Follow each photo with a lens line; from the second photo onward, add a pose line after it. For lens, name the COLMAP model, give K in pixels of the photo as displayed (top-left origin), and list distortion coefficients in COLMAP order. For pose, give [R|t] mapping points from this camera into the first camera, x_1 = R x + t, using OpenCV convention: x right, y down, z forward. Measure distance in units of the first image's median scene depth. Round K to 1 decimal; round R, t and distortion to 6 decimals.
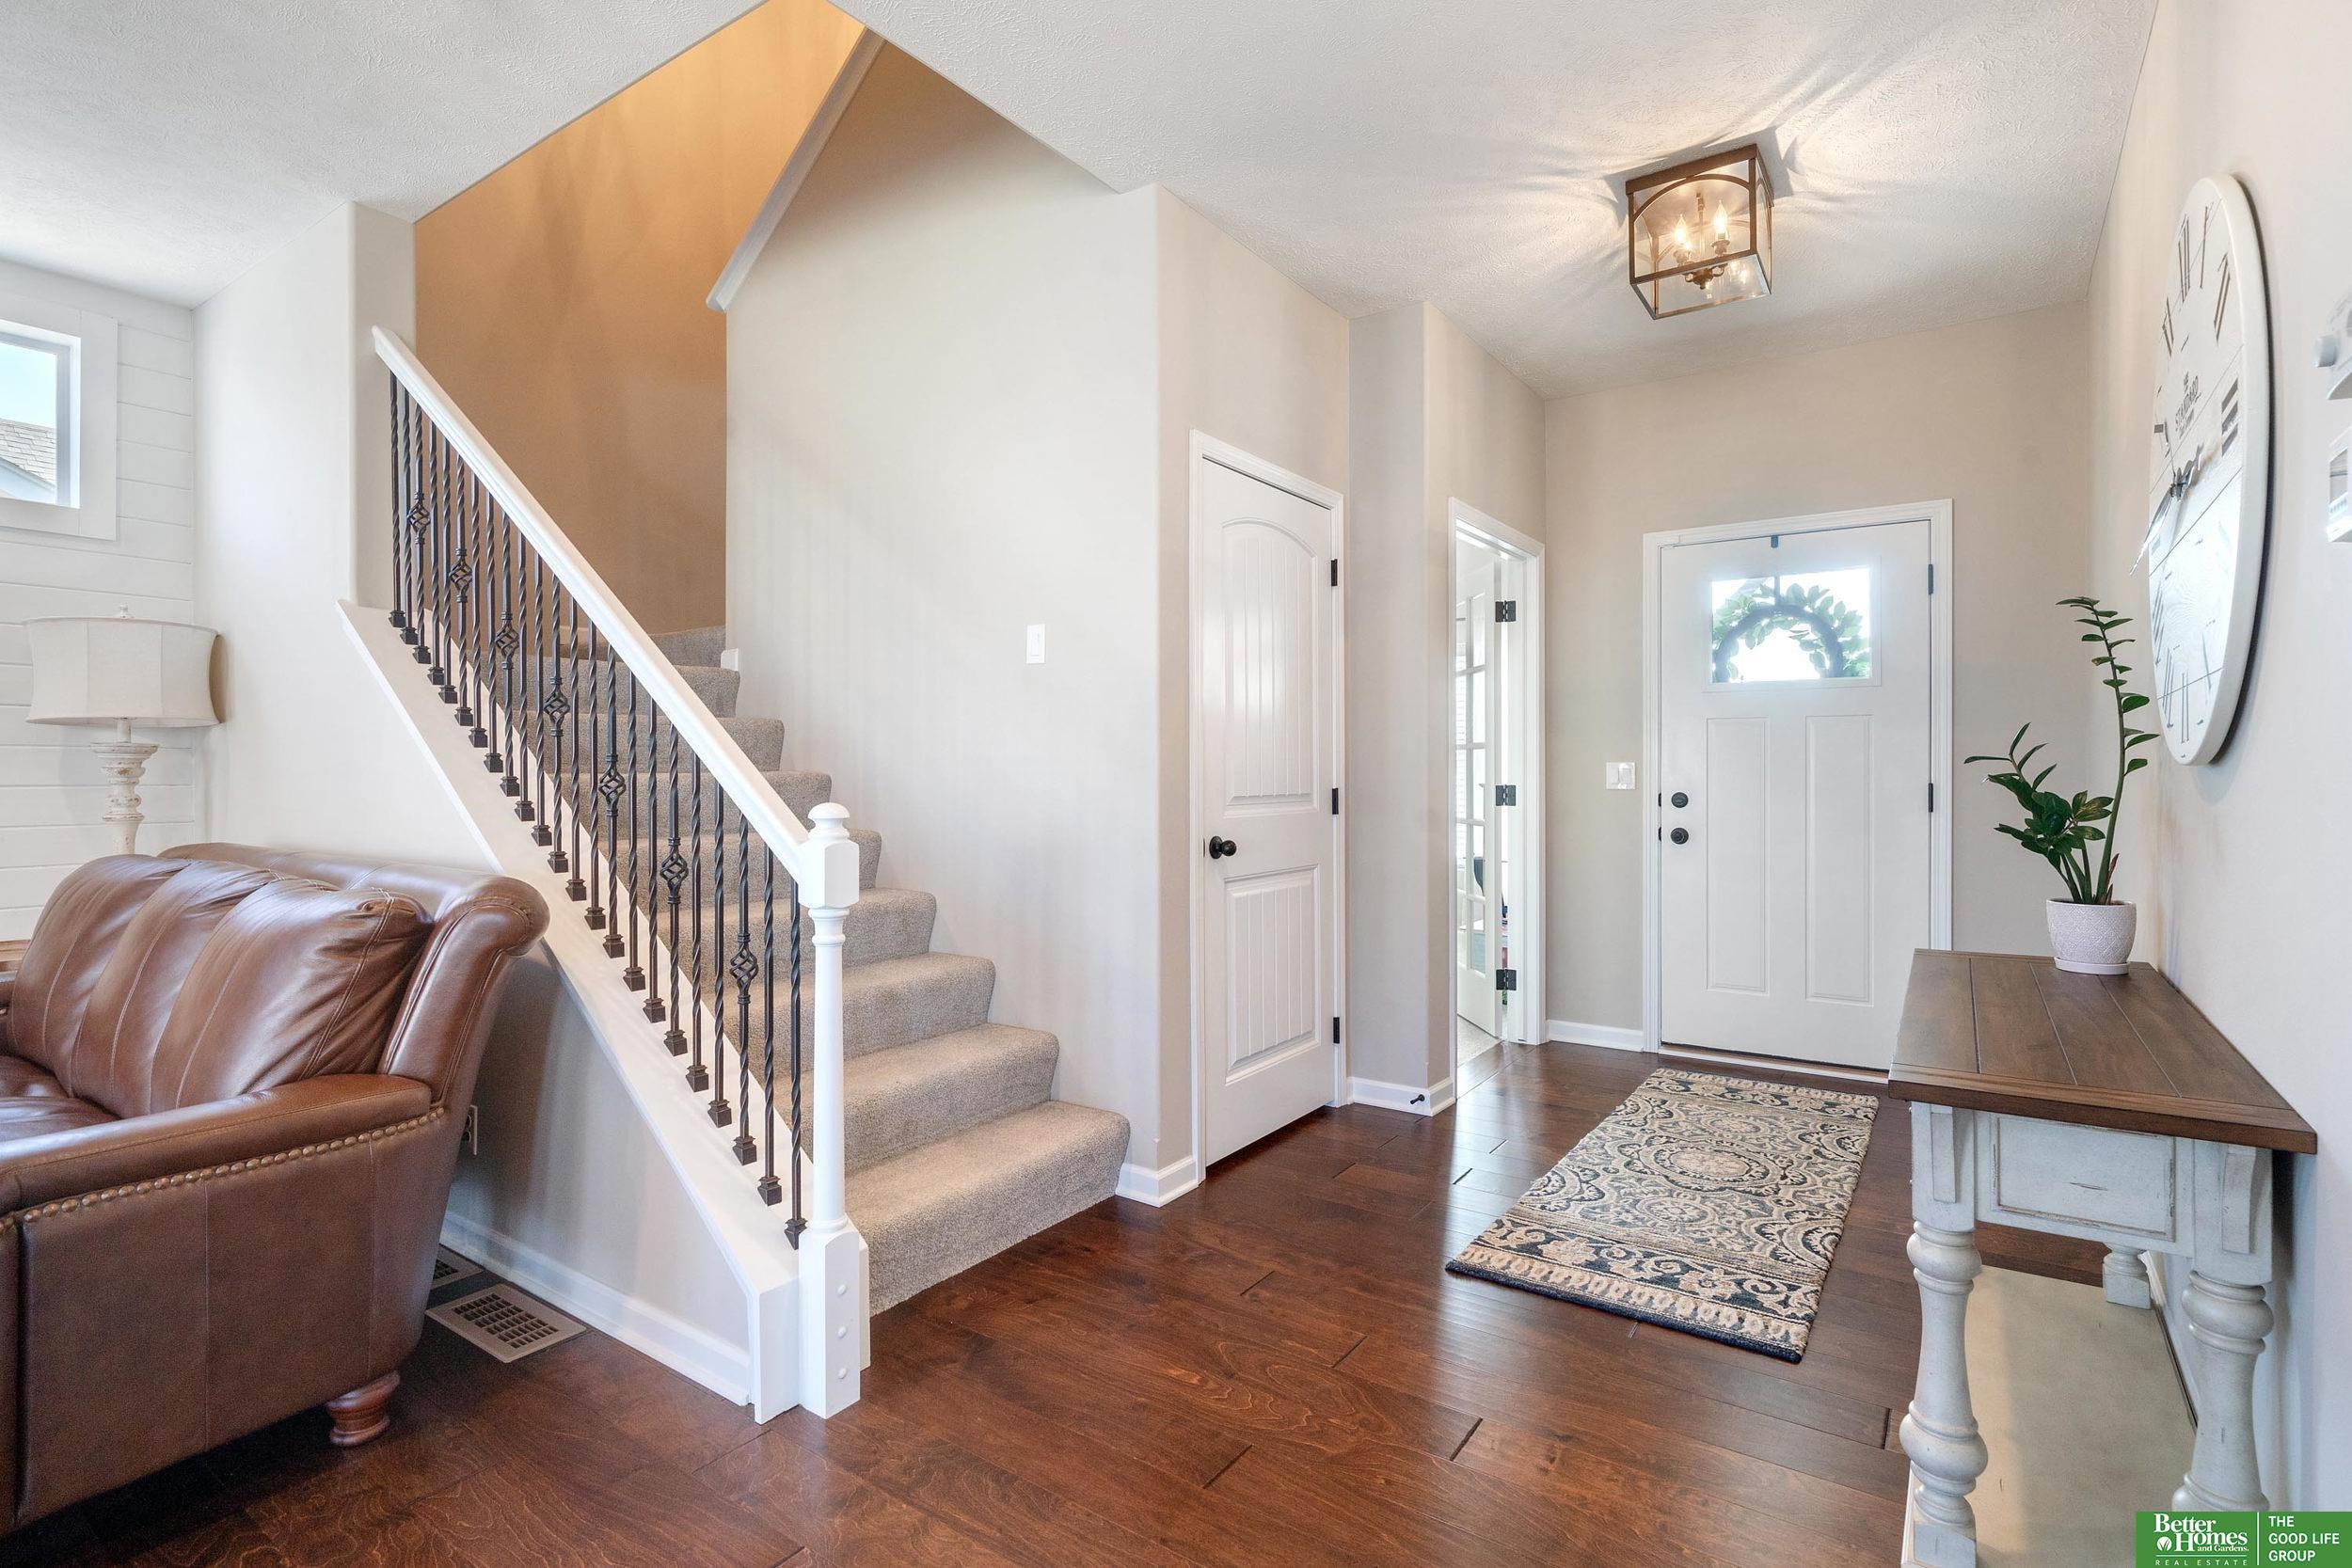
lens RADIAL K [[1123.4, 0, 1160.0], [0, 1123.4, 763.5], [0, 0, 1]] dist [0.005342, 0.000682]
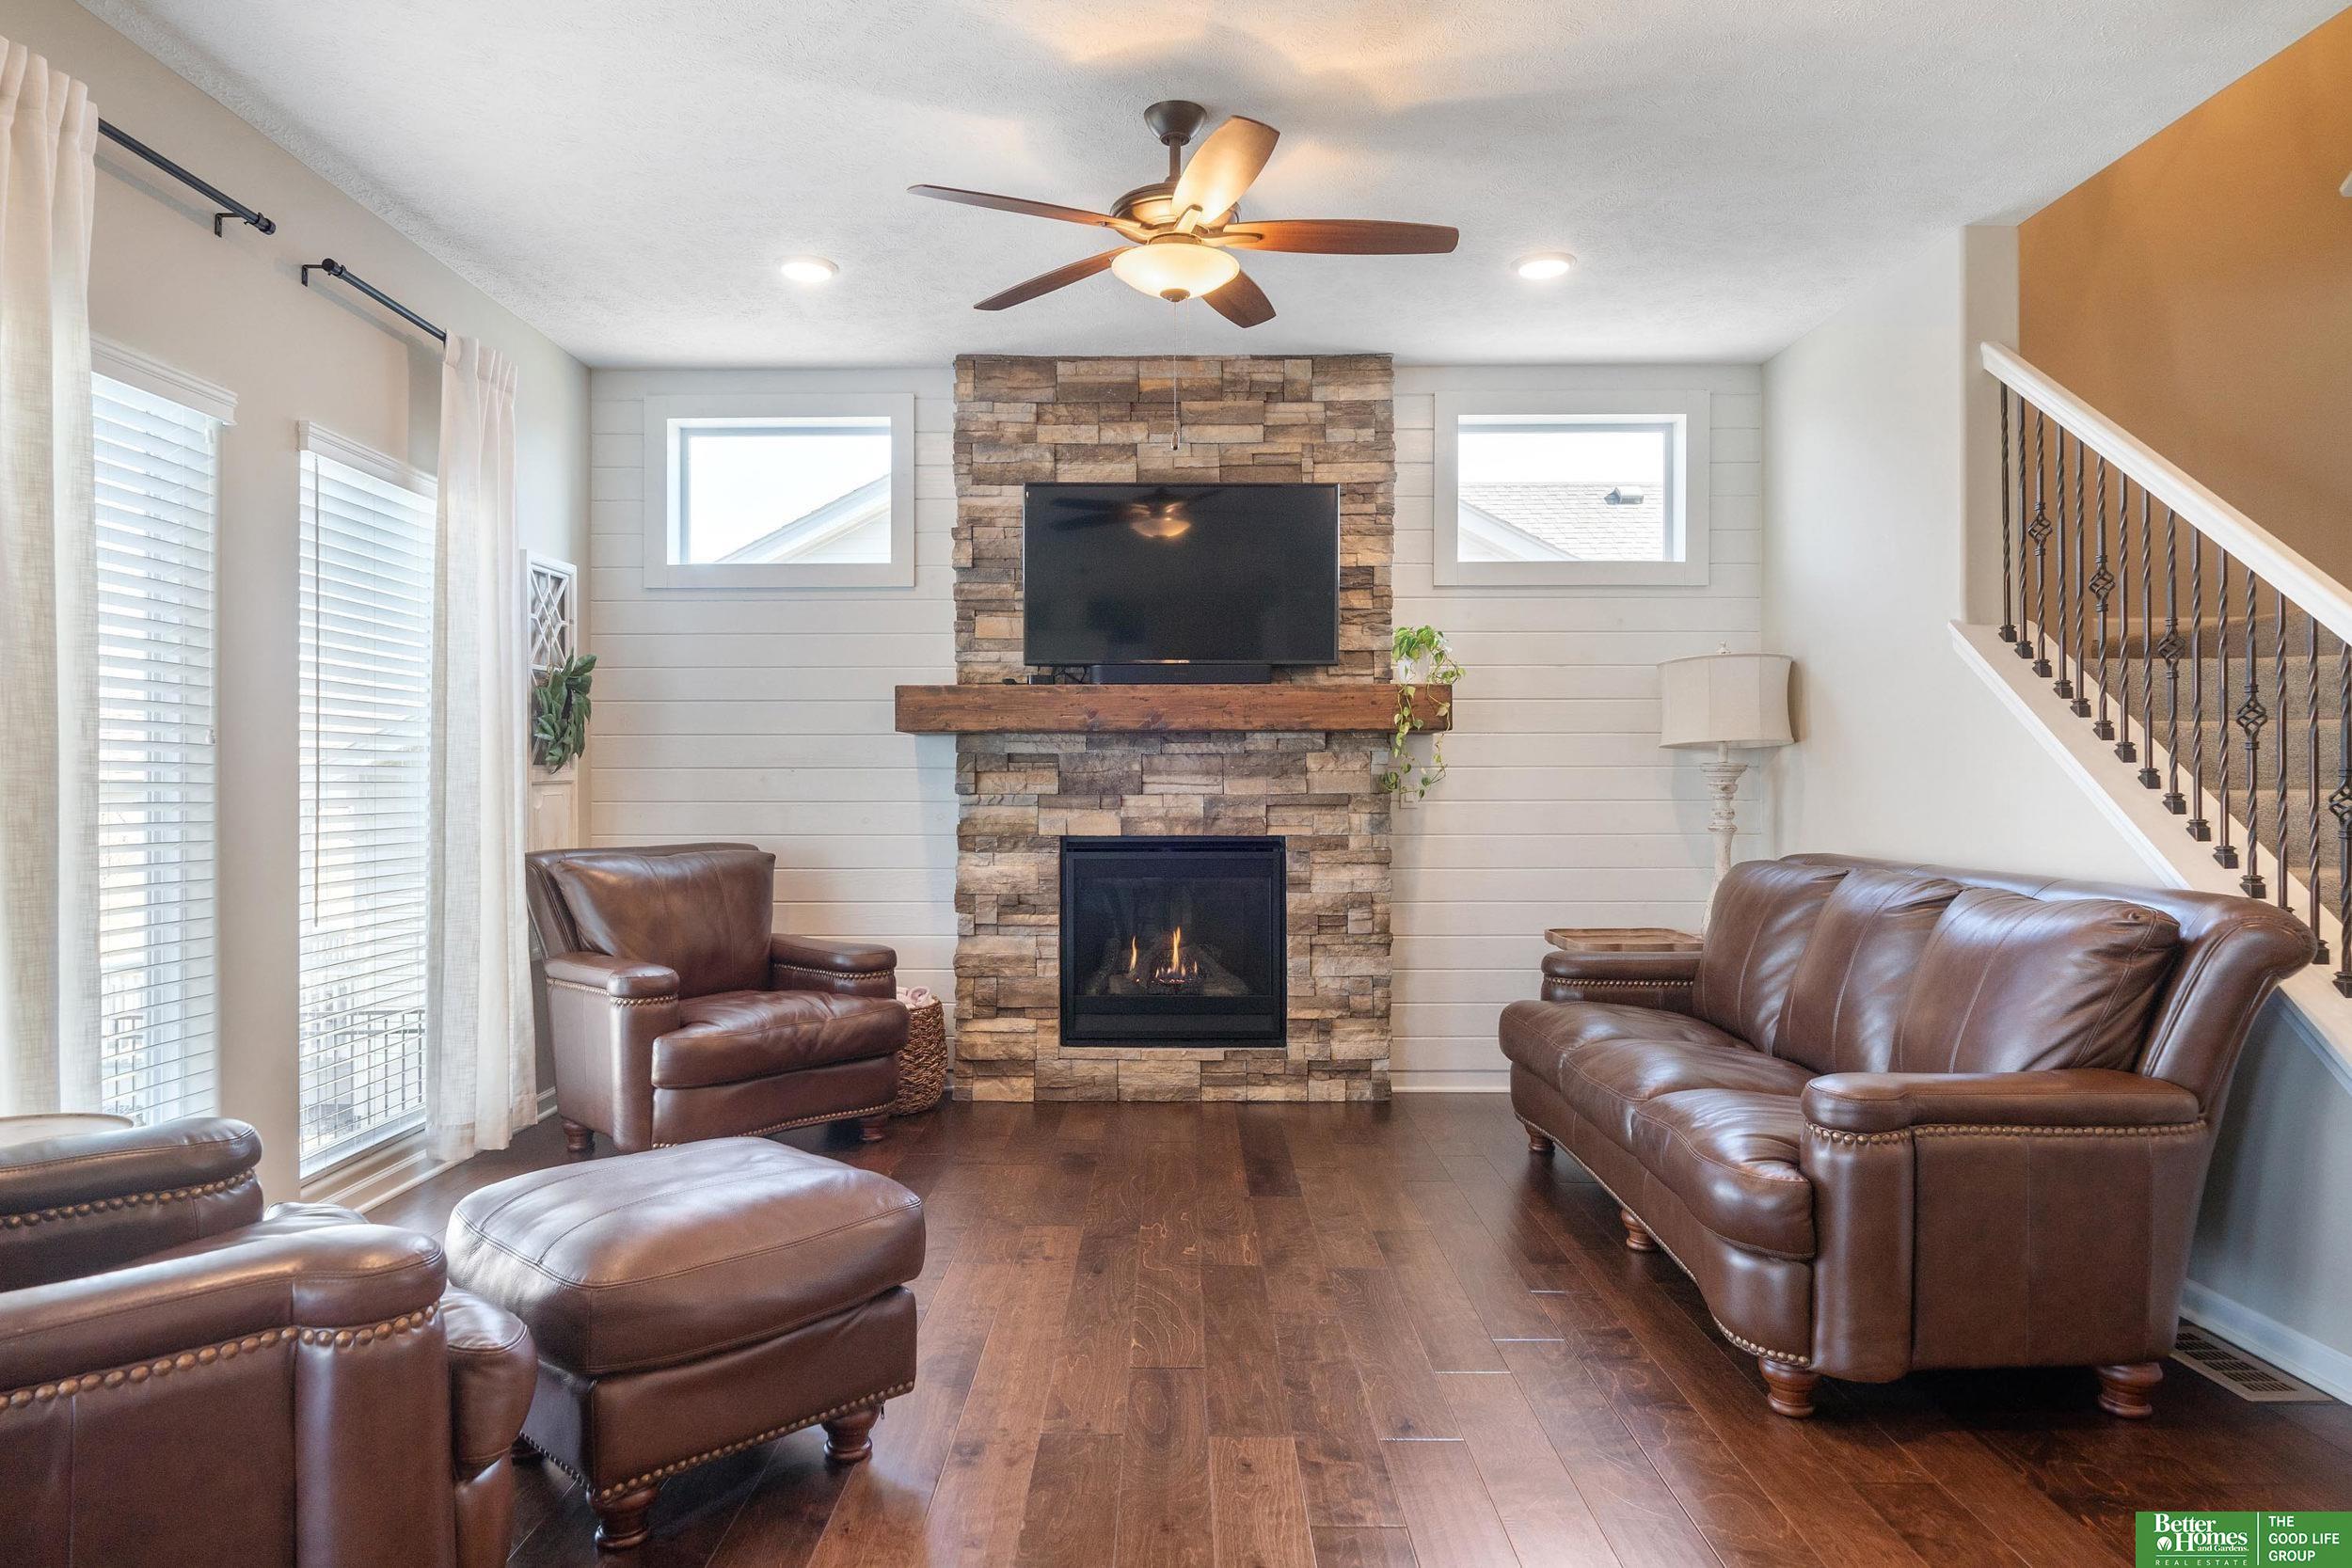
lens RADIAL K [[1409.0, 0, 1160.9], [0, 1409.0, 792.2], [0, 0, 1]] dist [0.002625, -0.003447]
pose [[0.573029, 0.001825, -0.819533, -0.081213], [0.006107, 0.999960, 0.006497, -0.001643], [0.819513, -0.008728, 0.572995, -0.288762]]
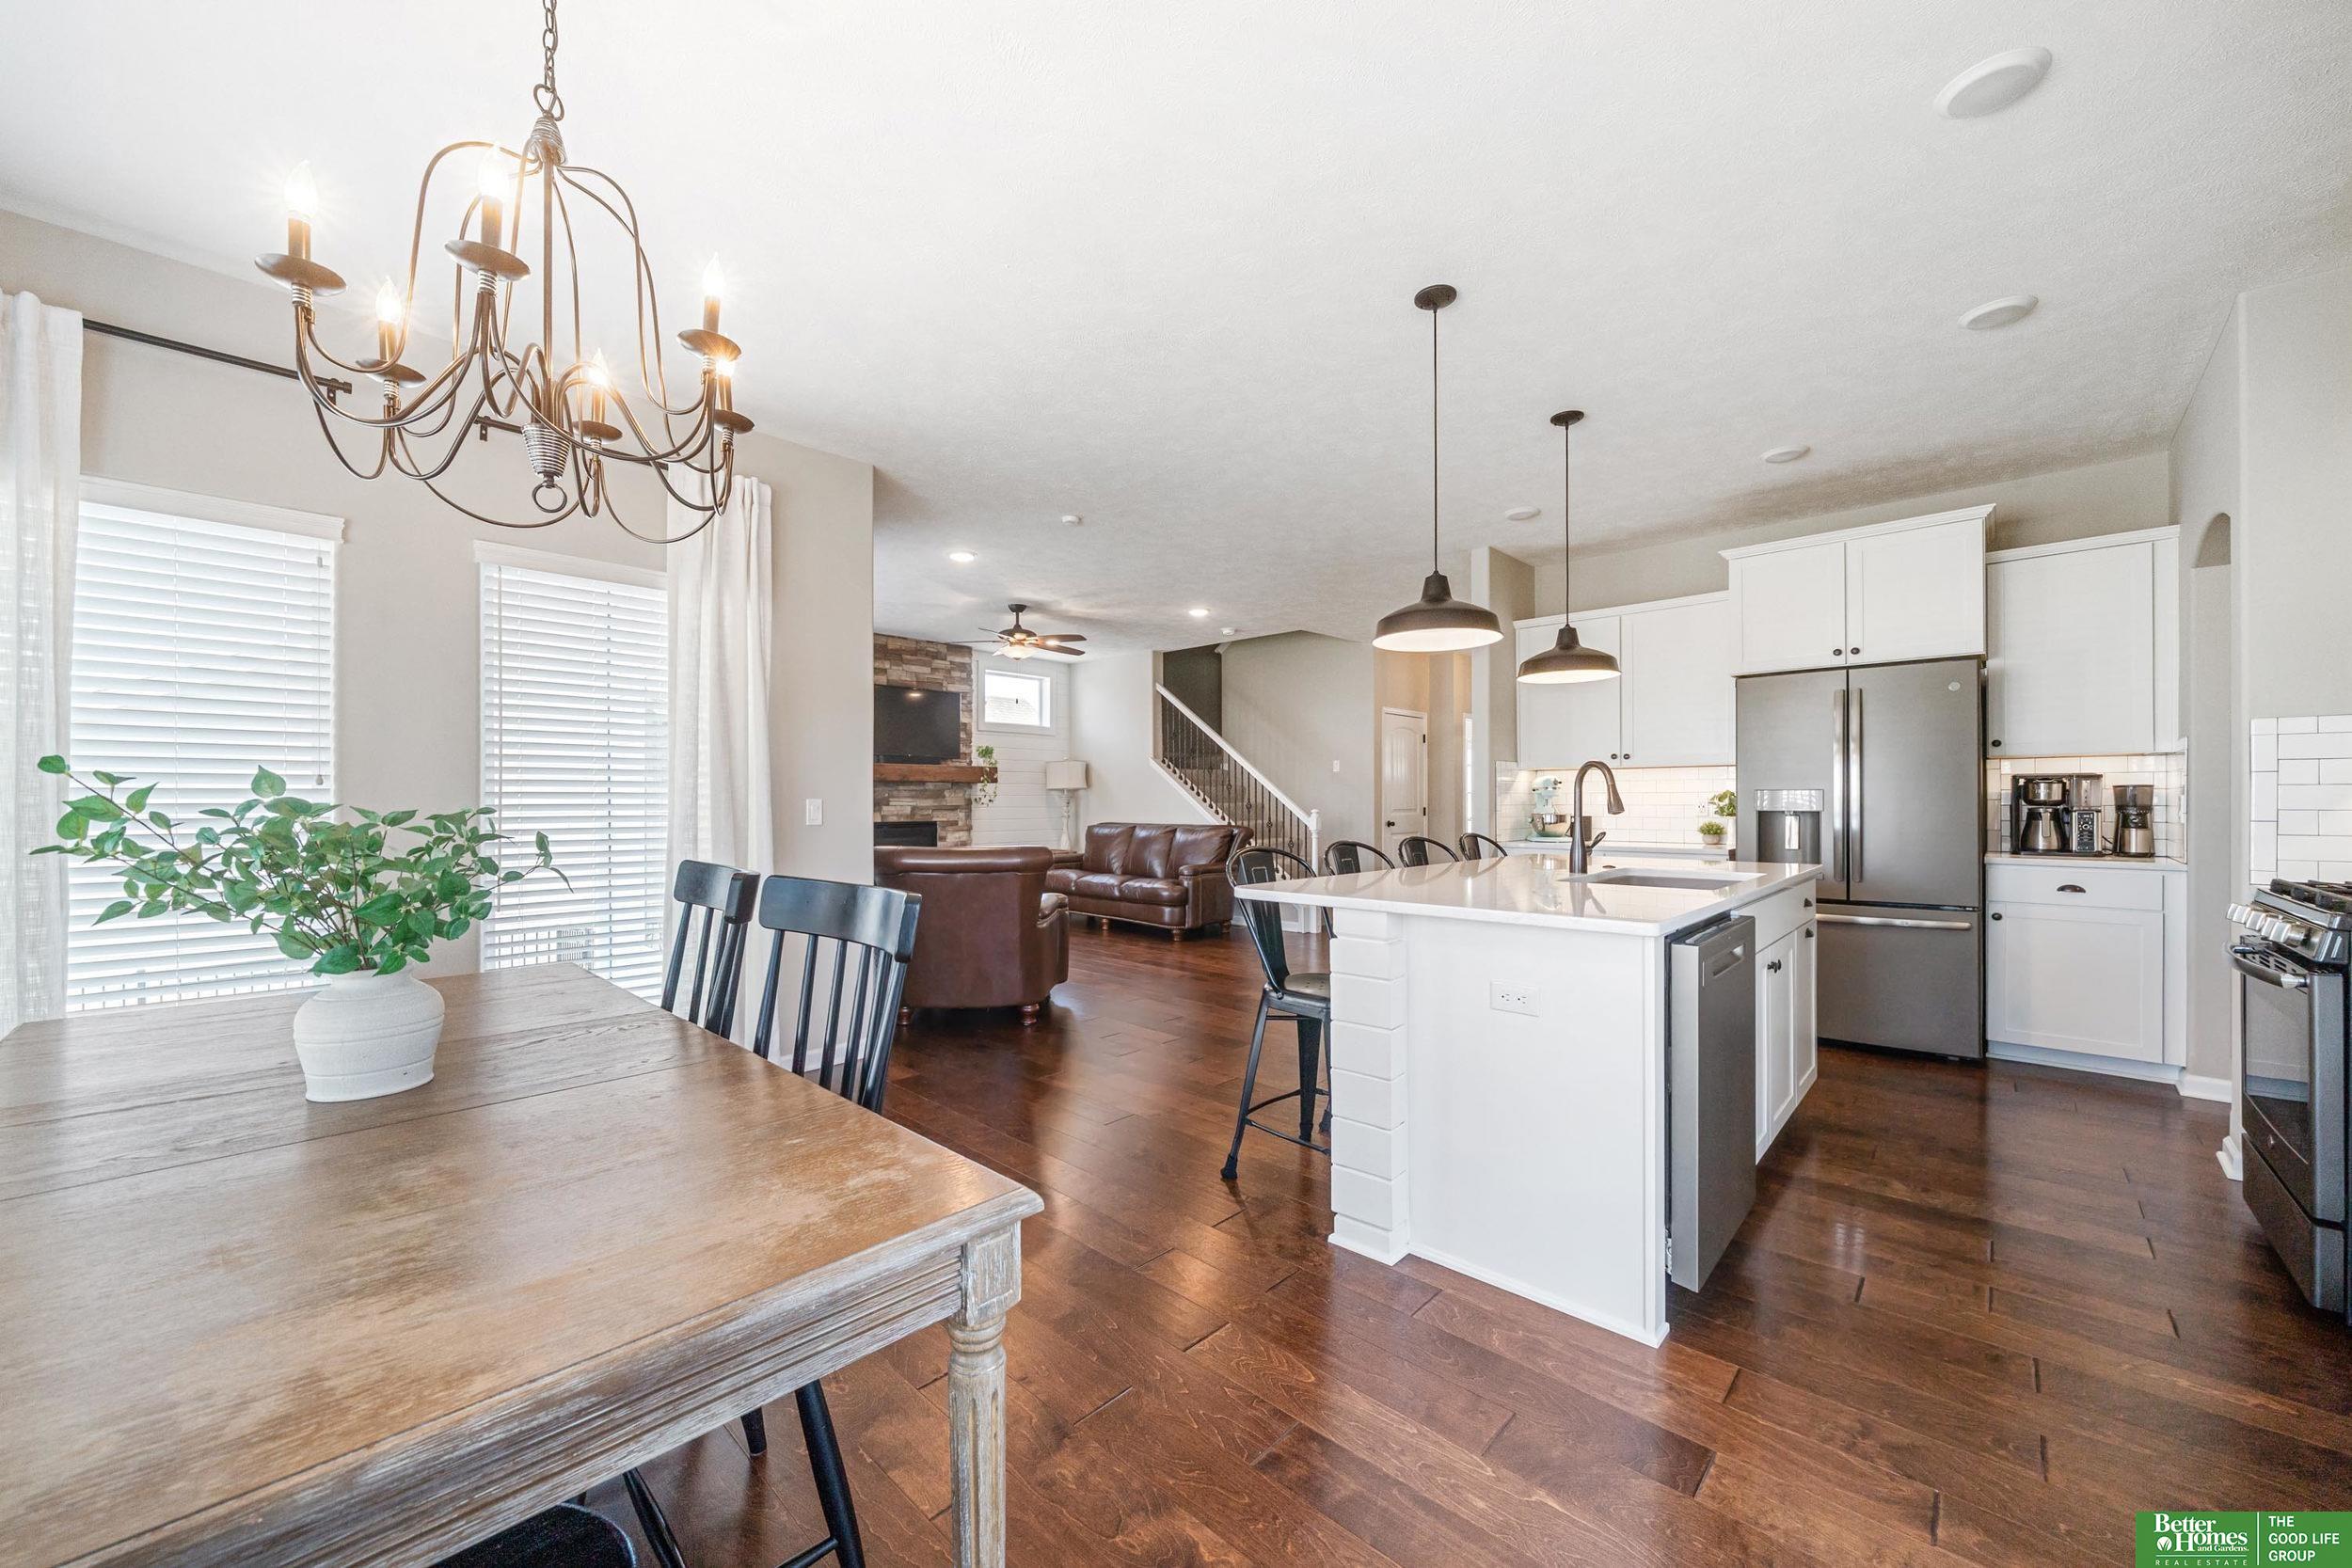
lens RADIAL K [[881.1, 0, 1159.5], [0, 881.1, 802.6], [0, 0, 1]] dist [-0.008129, 0.000734]
pose [[0.988745, -0.001759, -0.149598, -0.231323], [0.002963, 0.999965, 0.007821, -0.014757], [0.149579, -0.008177, 0.988716, -1.710698]]
